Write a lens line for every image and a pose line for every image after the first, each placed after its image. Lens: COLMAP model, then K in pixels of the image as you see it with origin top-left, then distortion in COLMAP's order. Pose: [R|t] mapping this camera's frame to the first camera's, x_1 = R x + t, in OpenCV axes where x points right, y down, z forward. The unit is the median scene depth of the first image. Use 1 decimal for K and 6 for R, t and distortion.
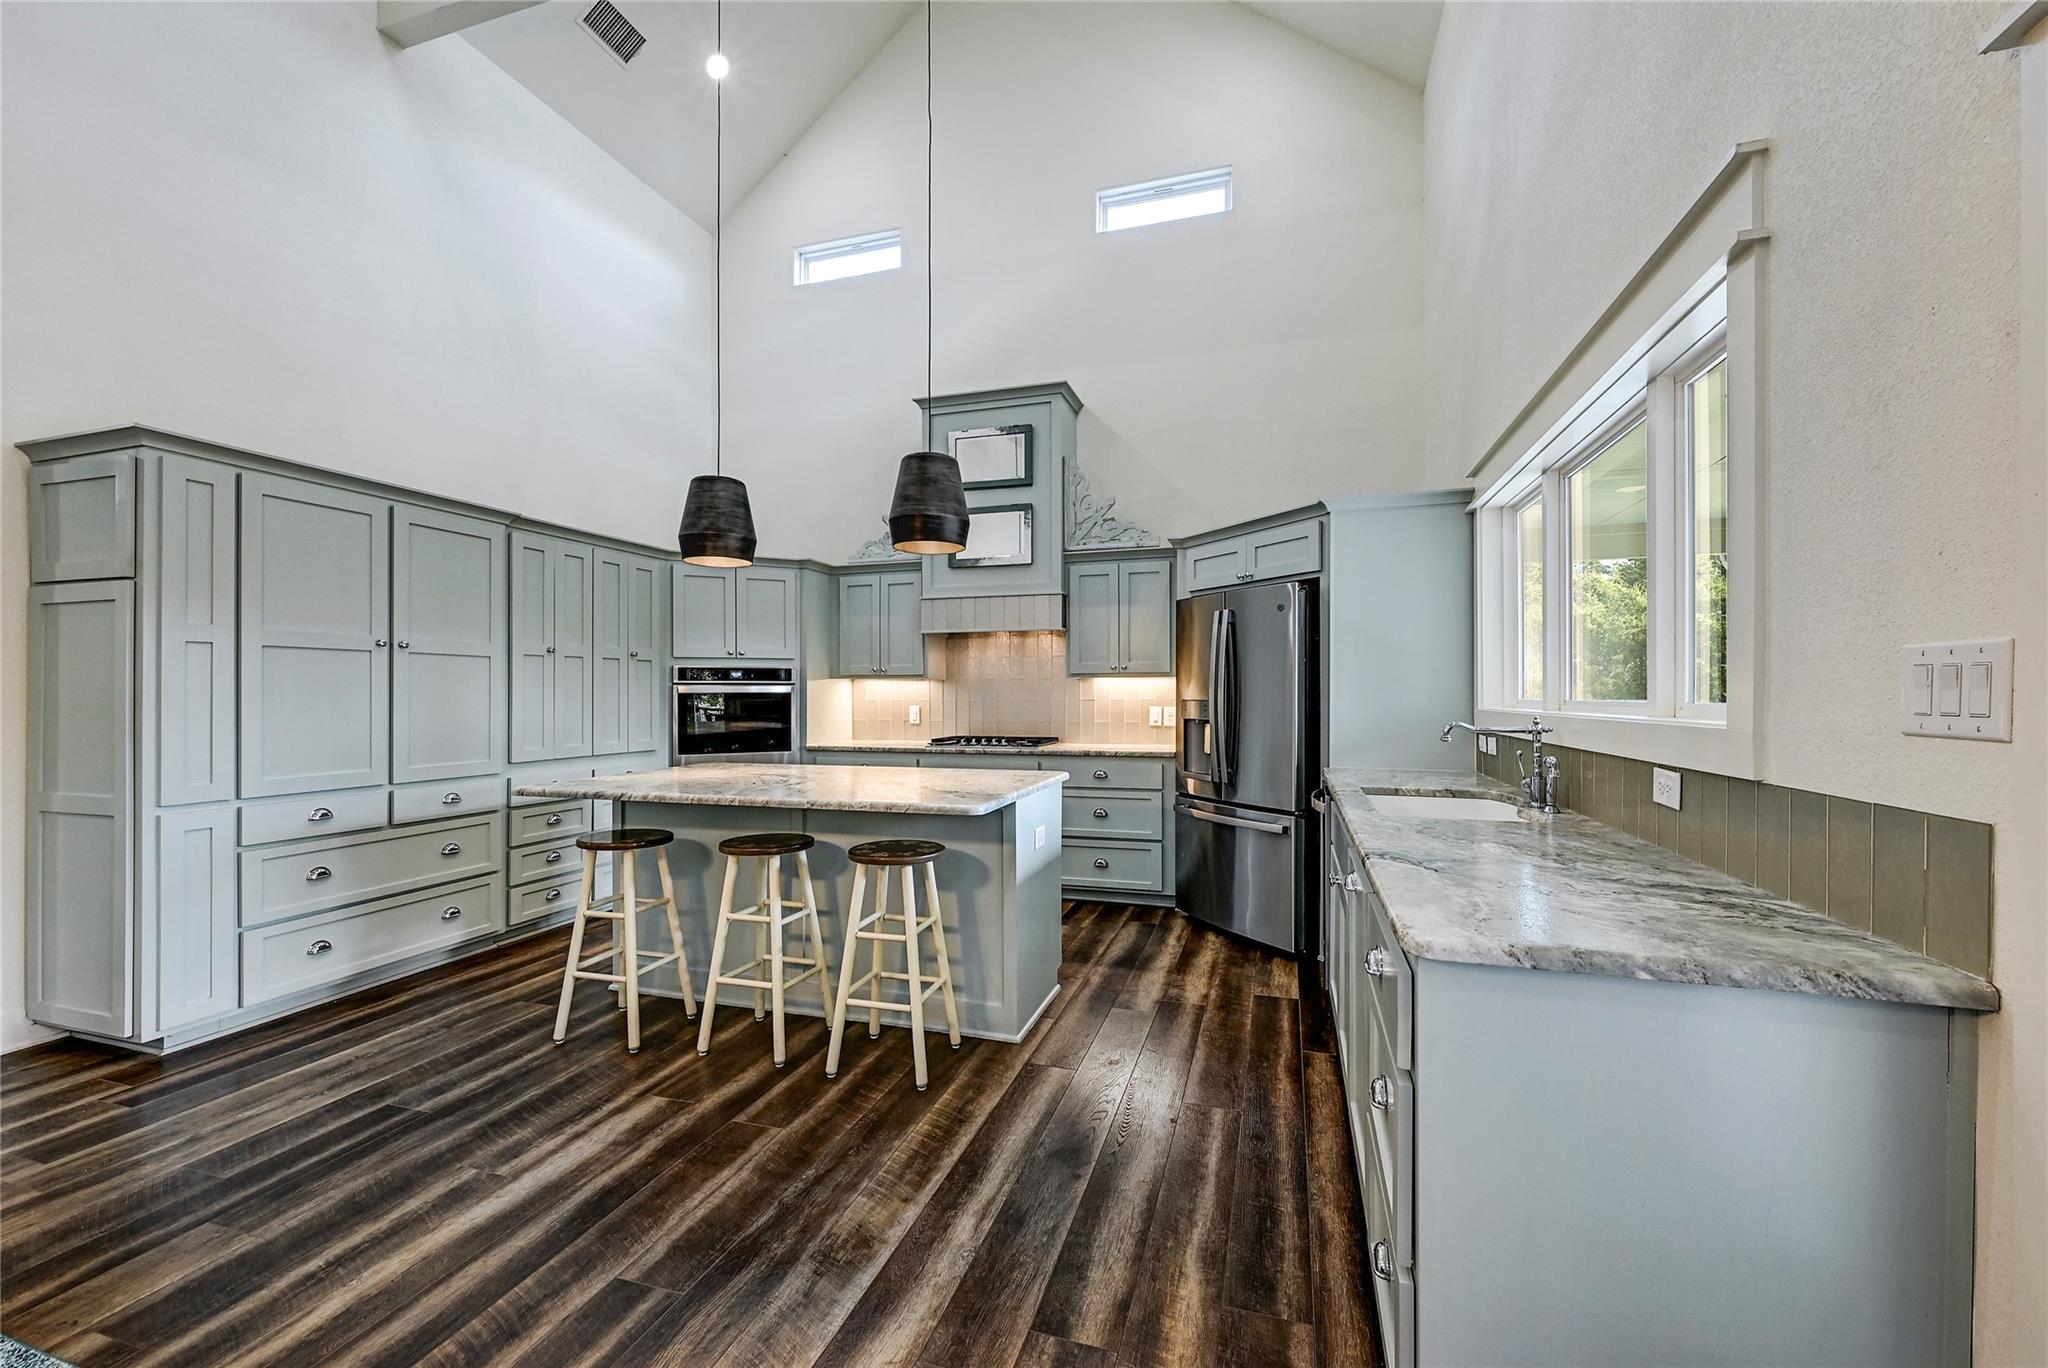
lens RADIAL K [[816.6, 0, 1041.0], [0, 816.6, 687.9], [0, 0, 1]] dist [-0.002409, -0.000439]
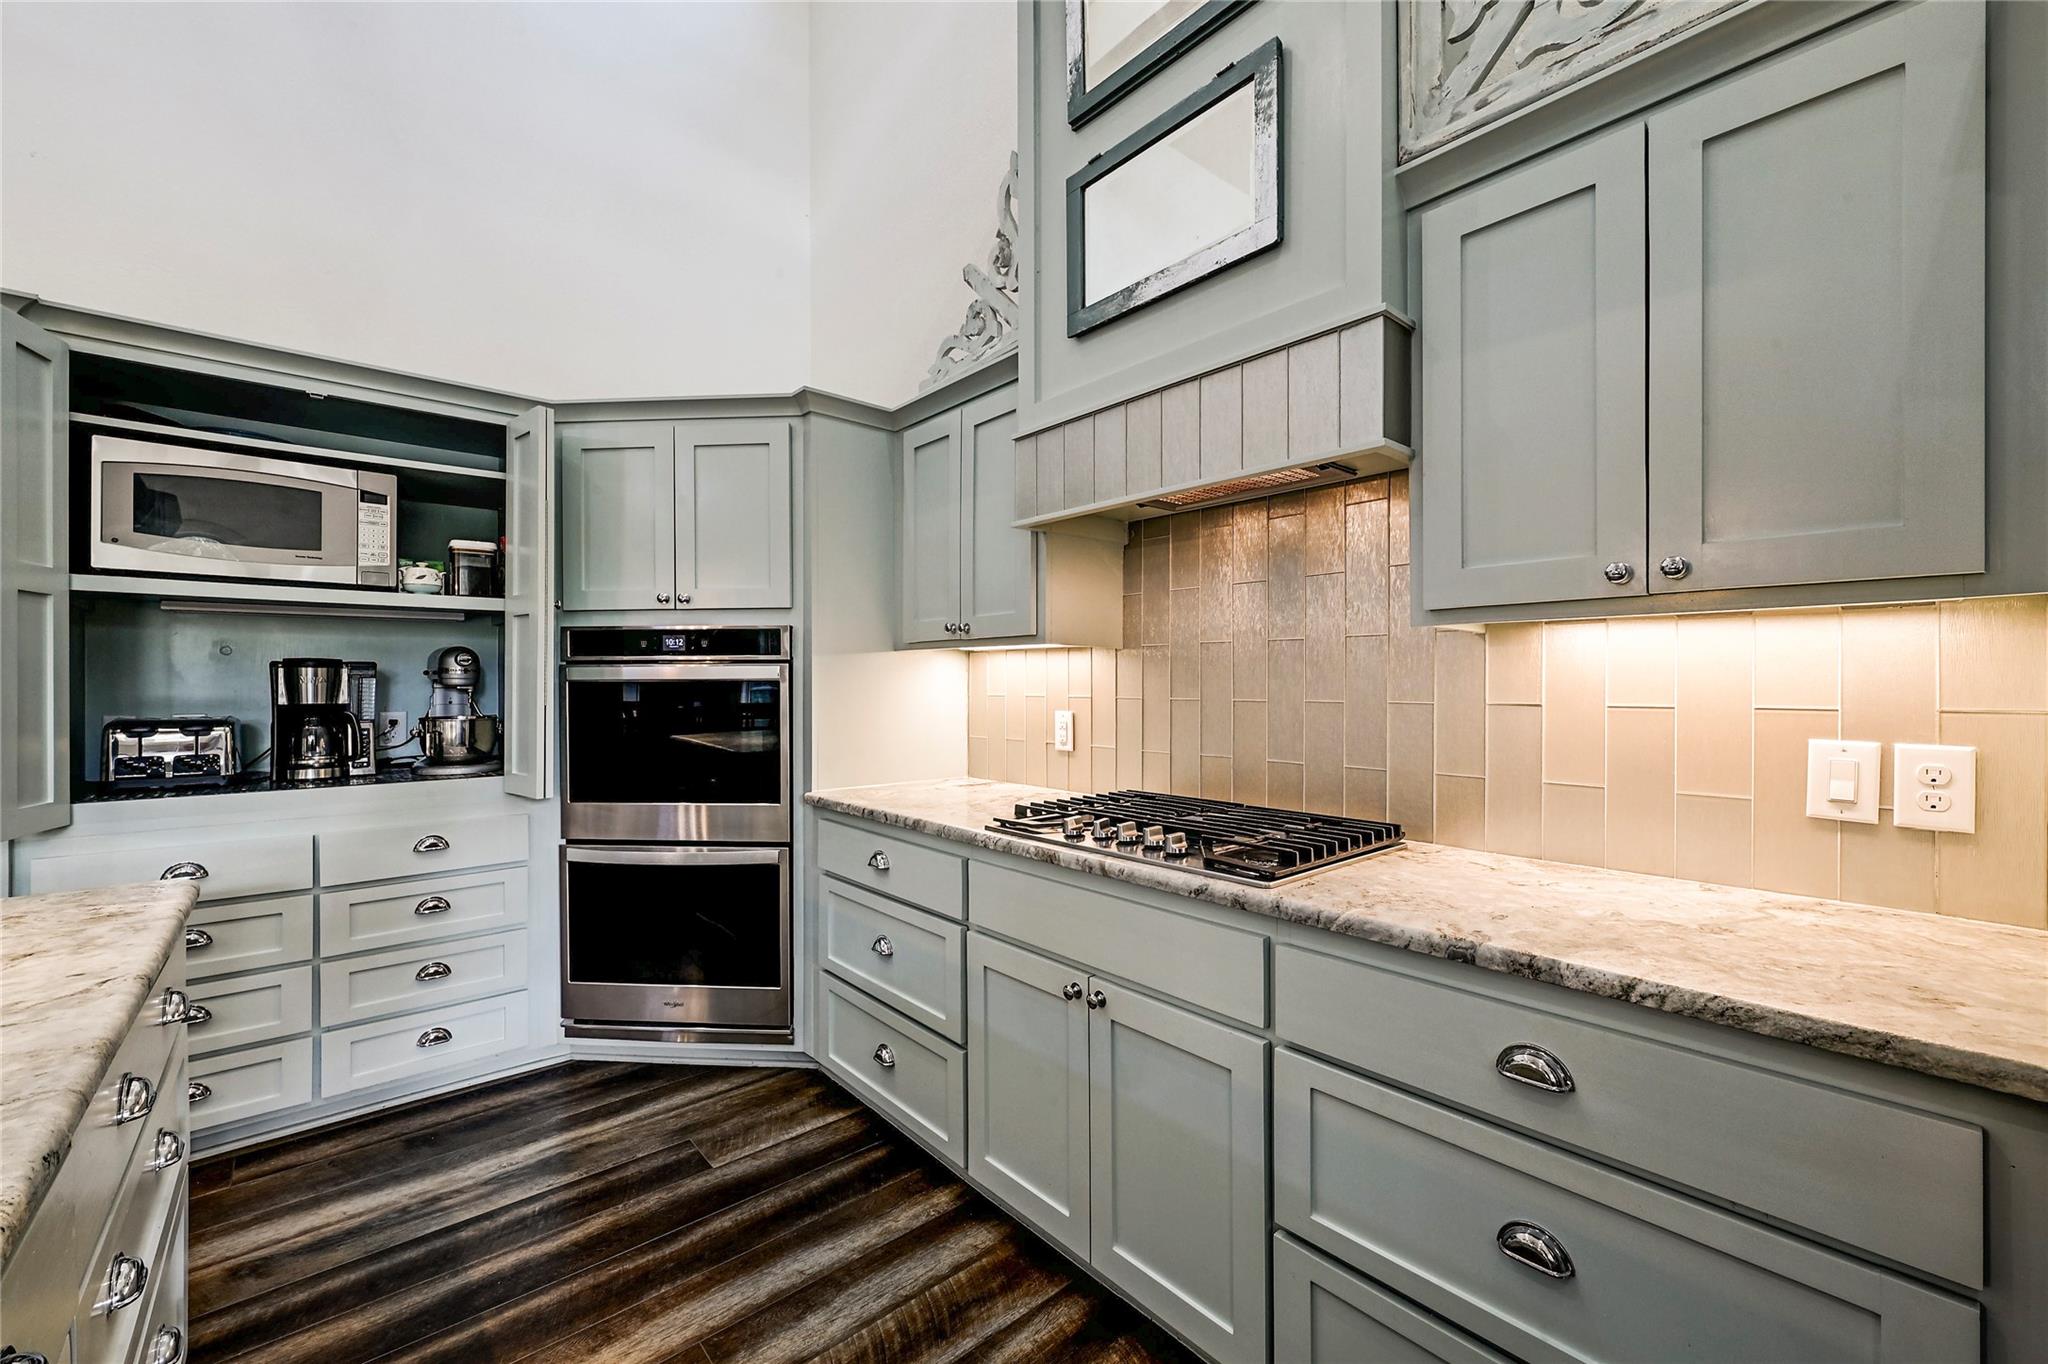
lens RADIAL K [[816.6, 0, 1028.0], [0, 816.6, 681.2], [0, 0, 1]] dist [-0.002409, -0.000439]
pose [[0.844210, 0.000057, -0.536012, 0.071555], [0.001990, 0.999993, 0.003241, 0.005756], [0.536008, -0.003803, 0.844204, 0.712509]]
